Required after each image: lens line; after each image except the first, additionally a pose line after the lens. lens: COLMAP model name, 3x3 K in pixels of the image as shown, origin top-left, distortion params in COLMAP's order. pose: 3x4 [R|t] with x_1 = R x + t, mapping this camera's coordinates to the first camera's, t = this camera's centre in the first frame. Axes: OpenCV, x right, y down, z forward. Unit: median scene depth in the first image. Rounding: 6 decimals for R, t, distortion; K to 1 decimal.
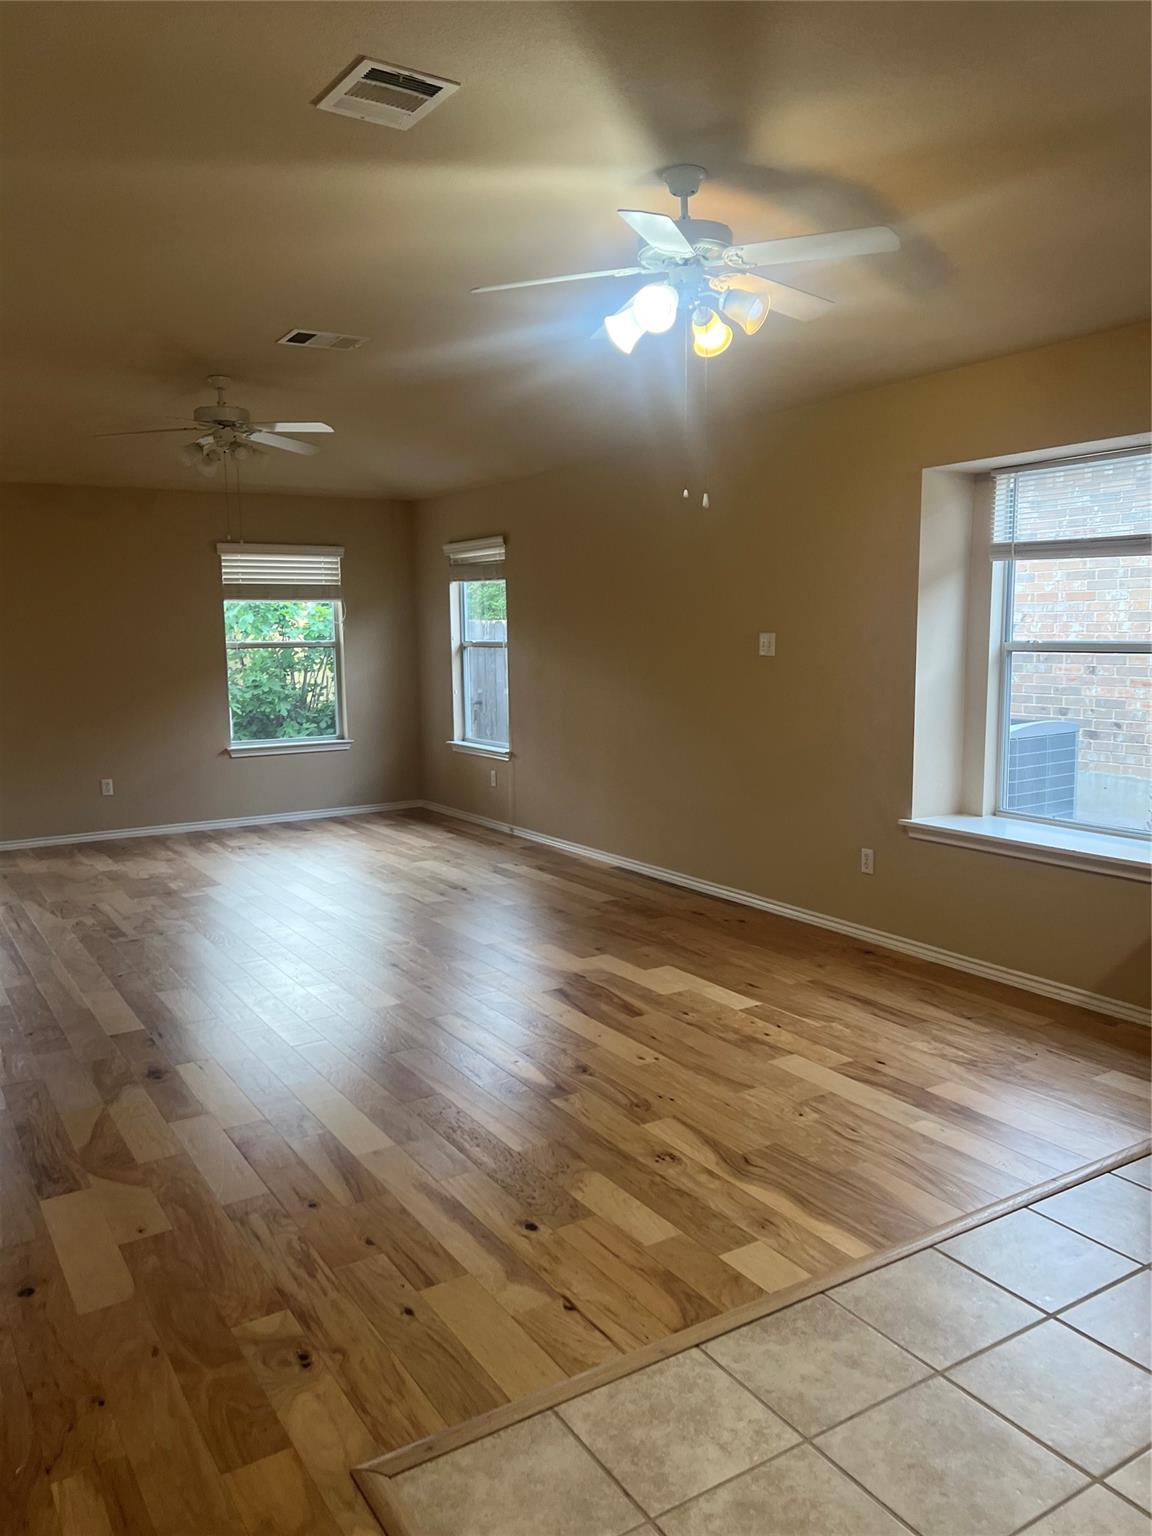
lens RADIAL K [[1139.3, 0, 582.1], [0, 1139.3, 769.5], [0, 0, 1]] dist [0.051730, -0.059086]
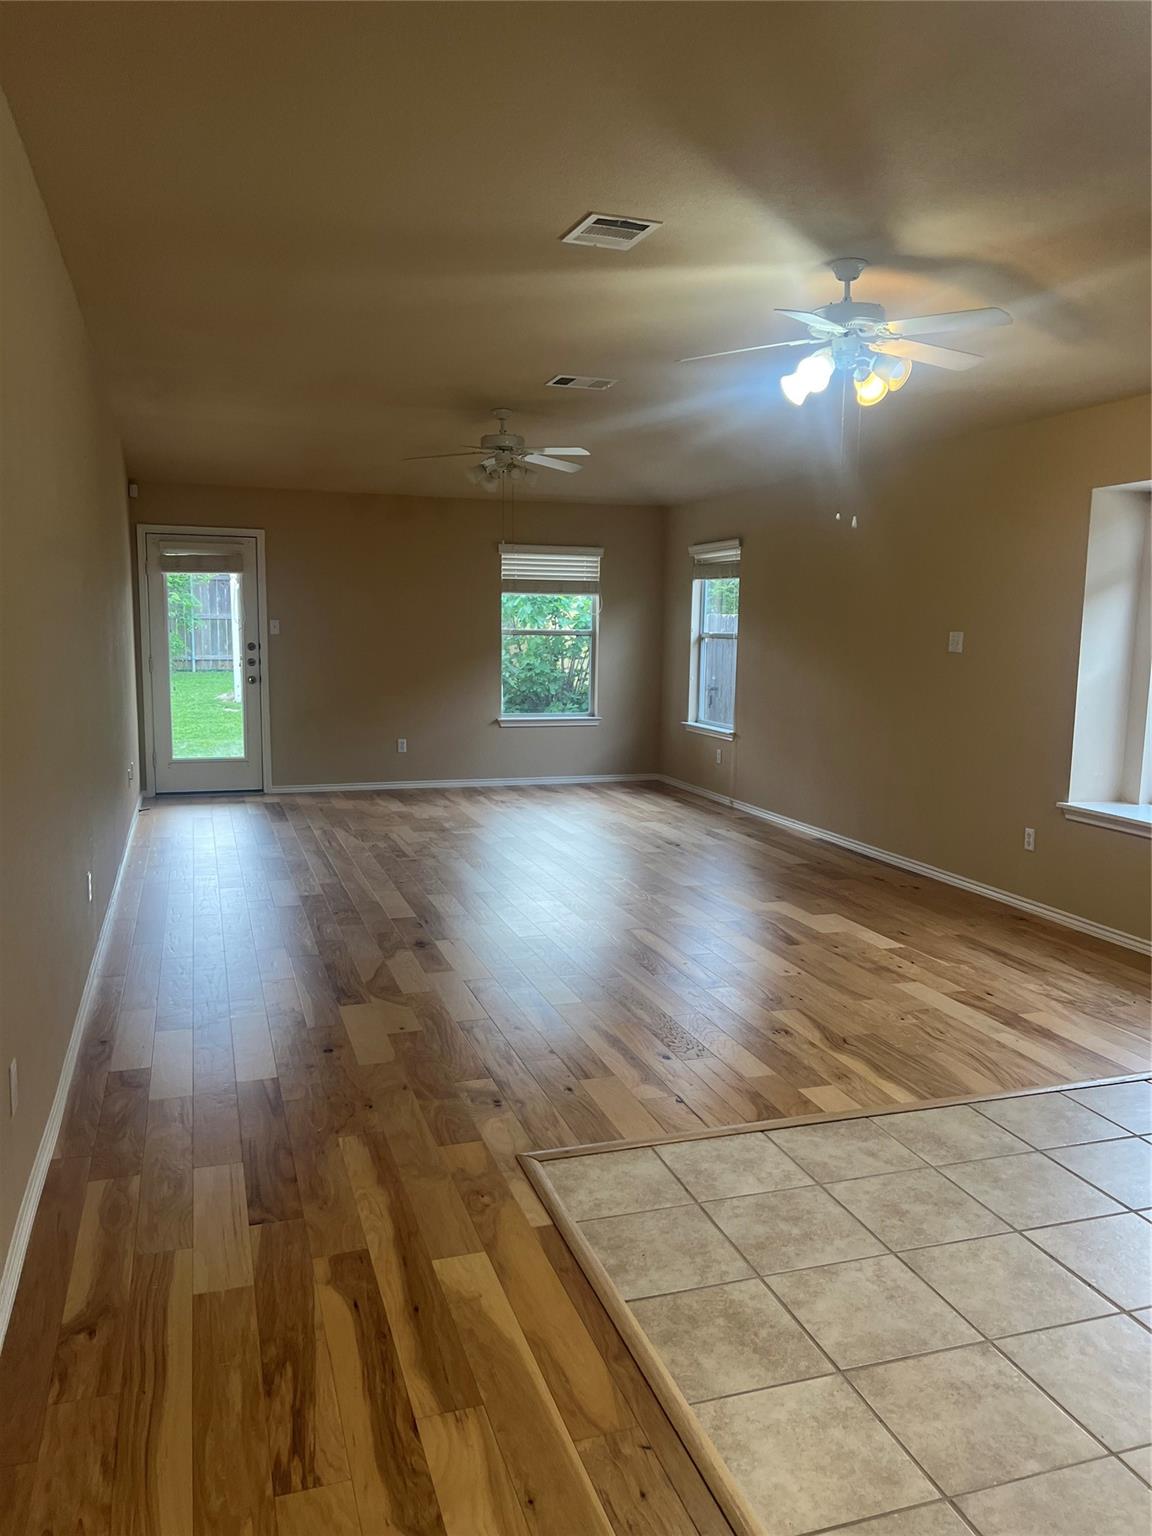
lens RADIAL K [[1139.3, 0, 584.4], [0, 1139.3, 784.2], [0, 0, 1]] dist [0.051730, -0.059086]
pose [[0.970515, 0.060557, -0.233308, 0.129688], [-0.056432, 0.998110, 0.024320, 0.035868], [0.234340, -0.010436, 0.972099, -0.283941]]
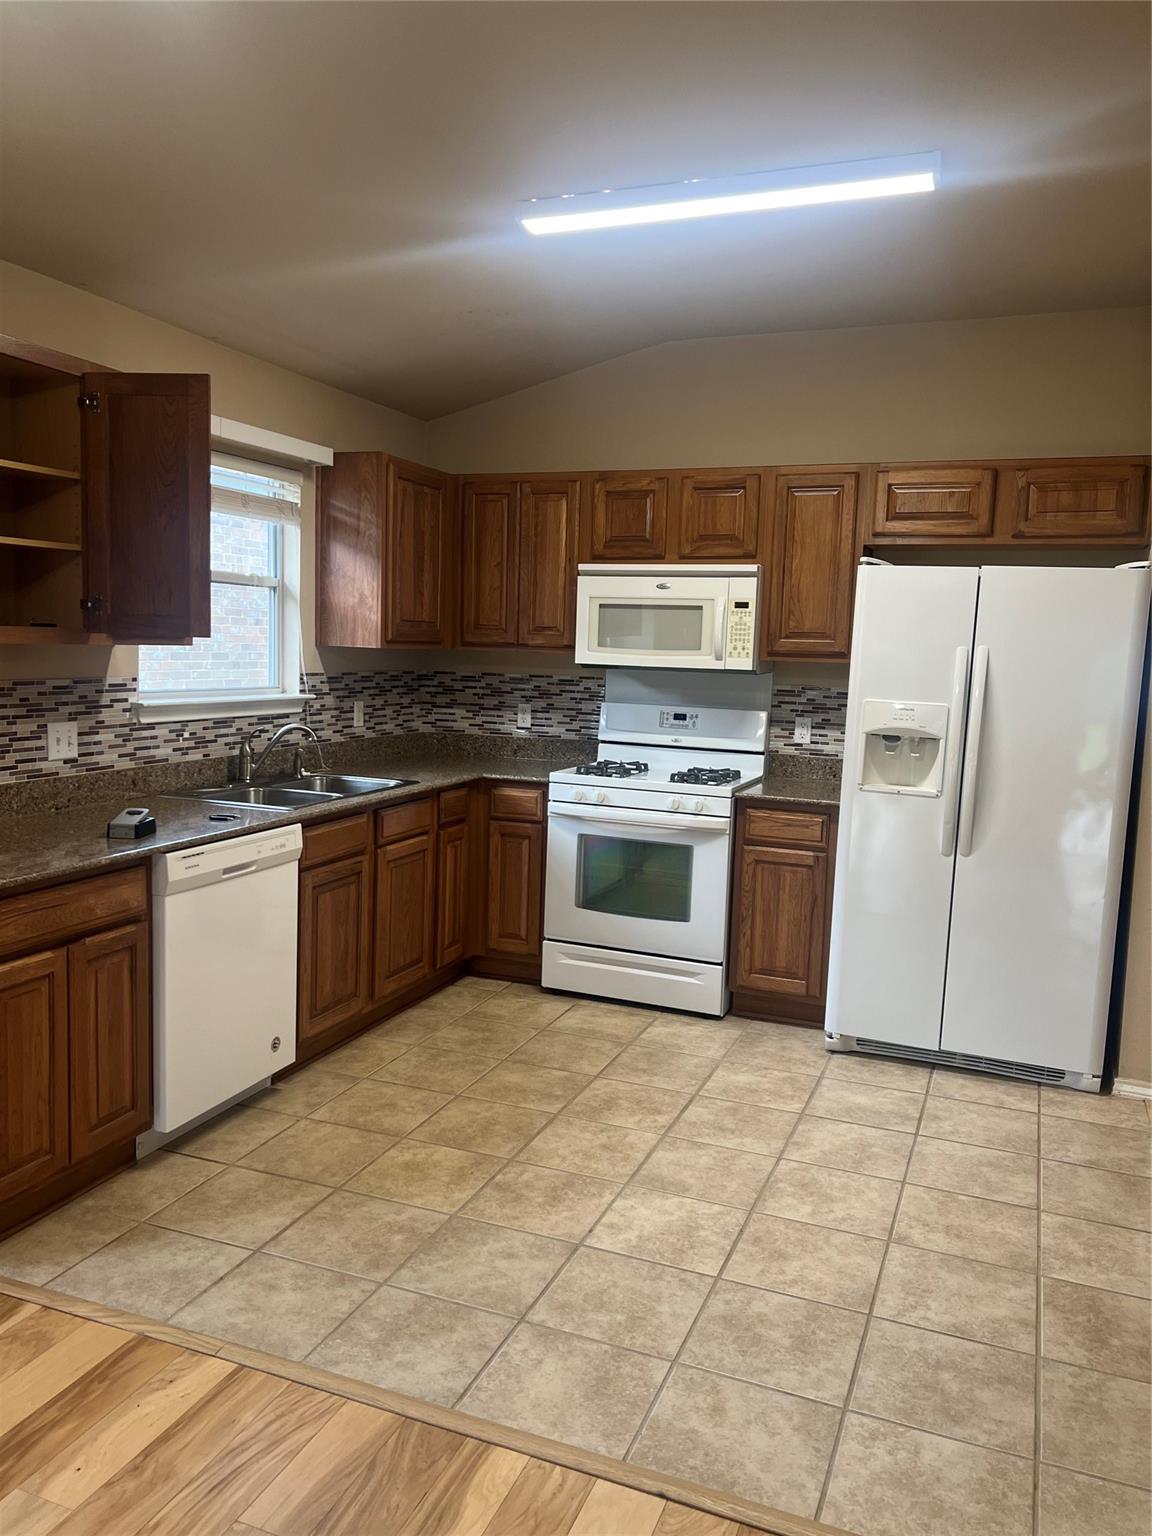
lens RADIAL K [[1139.3, 0, 583.9], [0, 1139.3, 766.9], [0, 0, 1]] dist [0.051730, -0.059086]
pose [[-0.587368, -0.094515, 0.803782, -0.282738], [0.076855, 0.982155, 0.171651, -0.127046], [-0.805663, 0.162597, -0.569623, 1.030814]]
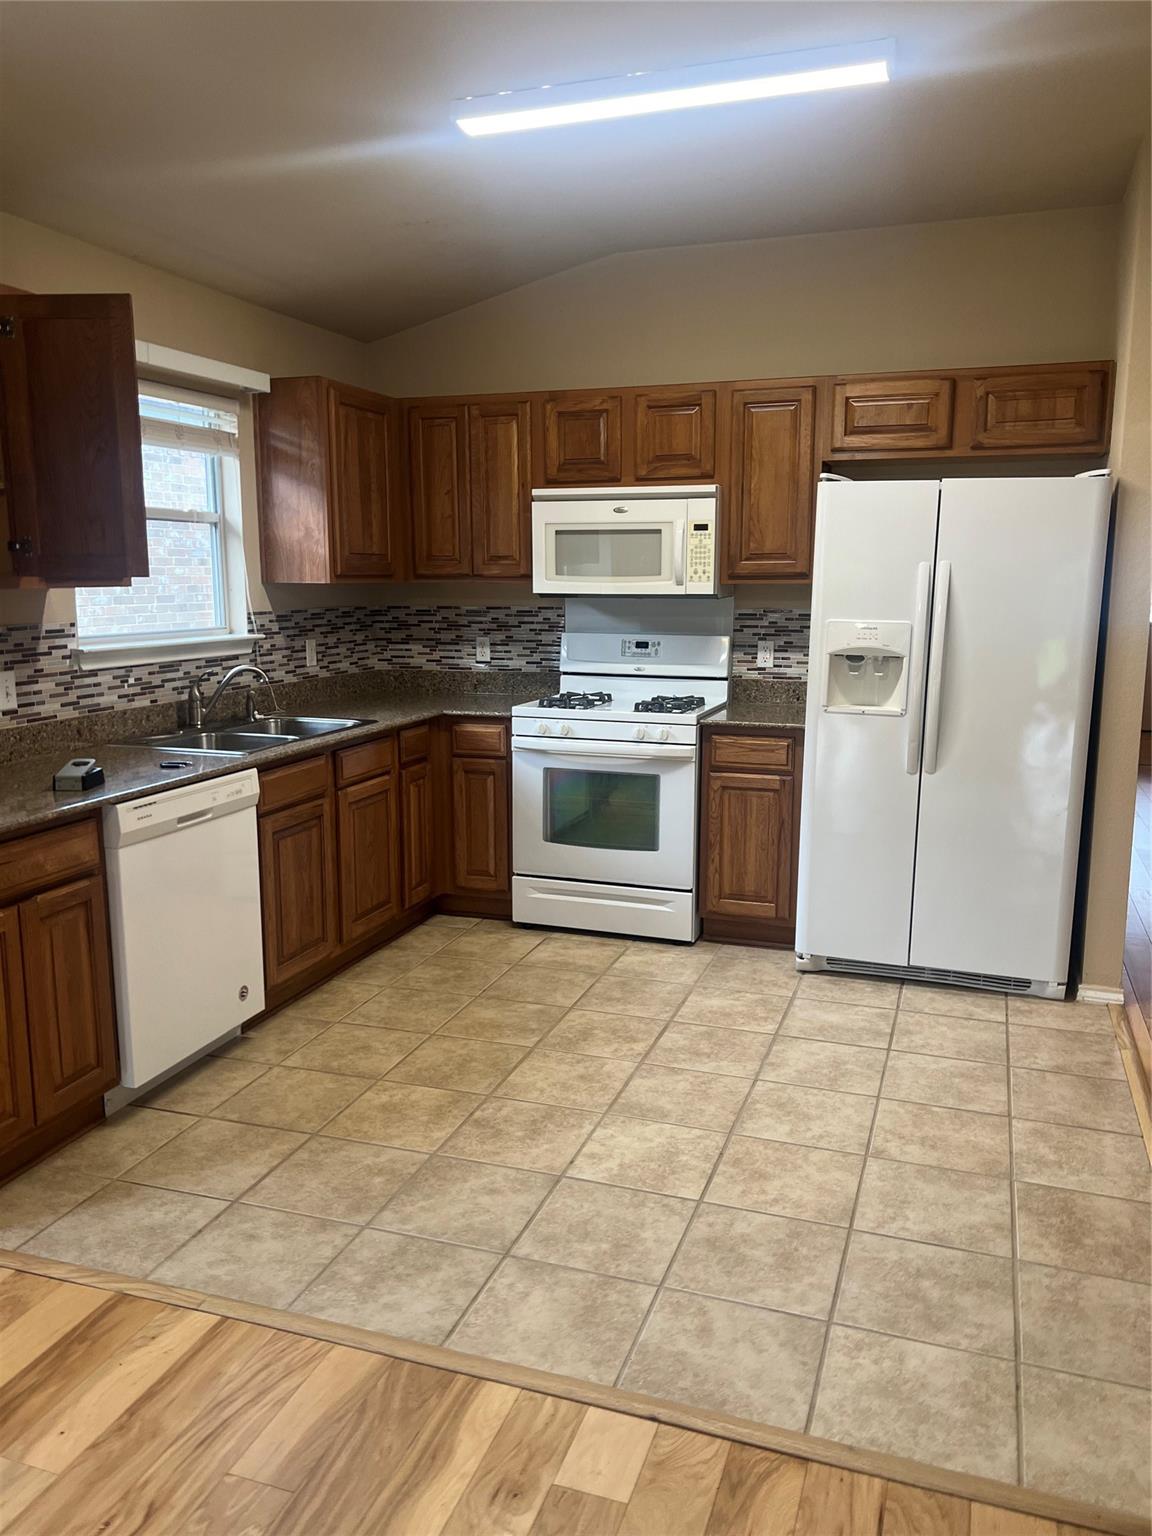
lens RADIAL K [[1139.3, 0, 598.6], [0, 1139.3, 766.4], [0, 0, 1]] dist [0.051730, -0.059086]
pose [[-0.627617, -0.117911, 0.769542, -0.267405], [0.105447, 0.966481, 0.234086, -0.123998], [-0.771348, 0.228062, -0.594146, 1.021581]]
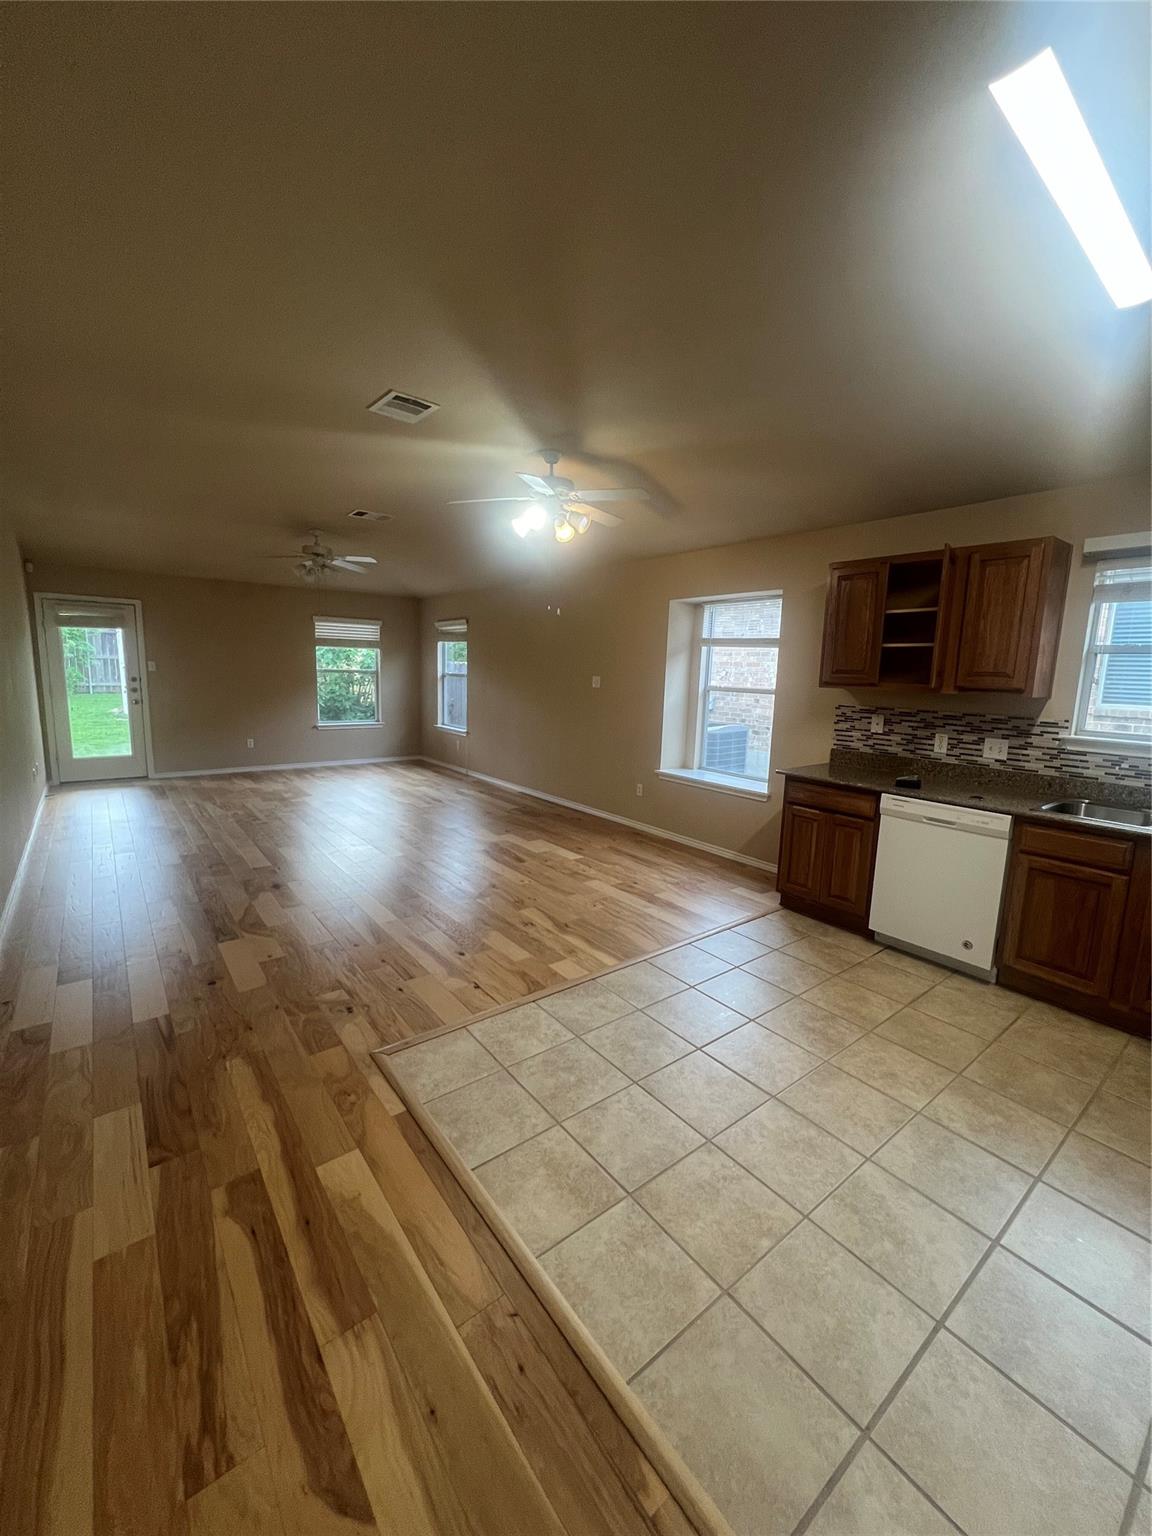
lens RADIAL K [[606.1, 0, 575.8], [0, 606.1, 763.9], [0, 0, 1]] dist [-0.000092, 0.000714]
pose [[0.994193, 0.026873, 0.104202, 0.031965], [-0.030149, 0.999095, 0.029993, 0.006130], [-0.103302, -0.032961, 0.994104, -0.100779]]
